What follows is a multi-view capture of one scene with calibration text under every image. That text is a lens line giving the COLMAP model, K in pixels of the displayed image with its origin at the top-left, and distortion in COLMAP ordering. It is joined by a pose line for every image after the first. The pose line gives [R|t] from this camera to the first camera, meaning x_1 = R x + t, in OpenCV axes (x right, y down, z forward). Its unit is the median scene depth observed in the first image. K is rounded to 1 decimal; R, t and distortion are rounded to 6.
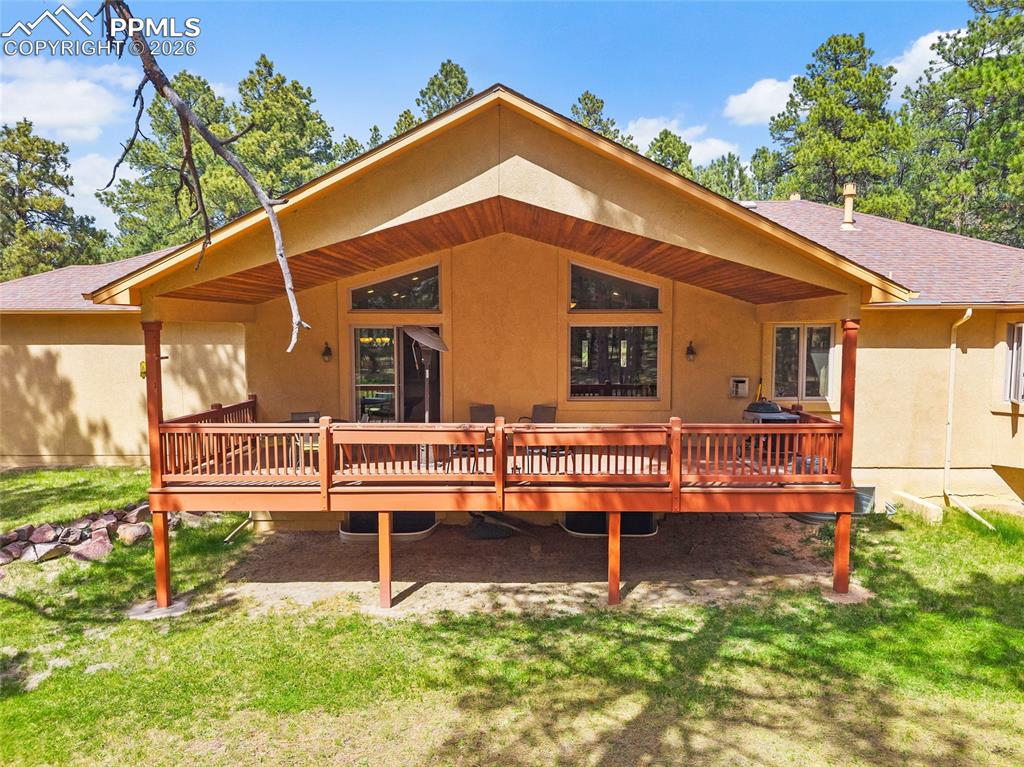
lens RADIAL K [[735.5, 0, 512.0], [0, 735.5, 383.5], [0, 0, 1]] dist [-0.000266, -0.003423]
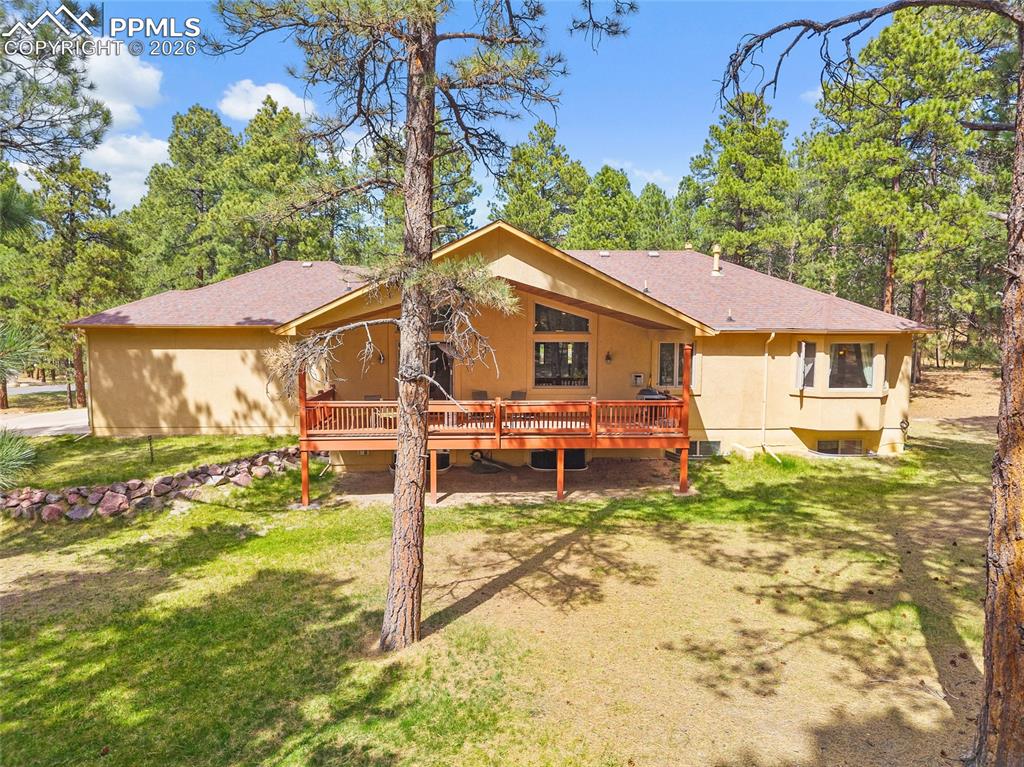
lens RADIAL K [[735.5, 0, 512.0], [0, 735.5, 383.5], [0, 0, 1]] dist [-0.000266, -0.003423]
pose [[0.997899, -0.000910, 0.064778, -0.094901], [-0.000150, 0.999866, 0.016361, -0.016555], [-0.064785, -0.016337, 0.997766, -0.769639]]
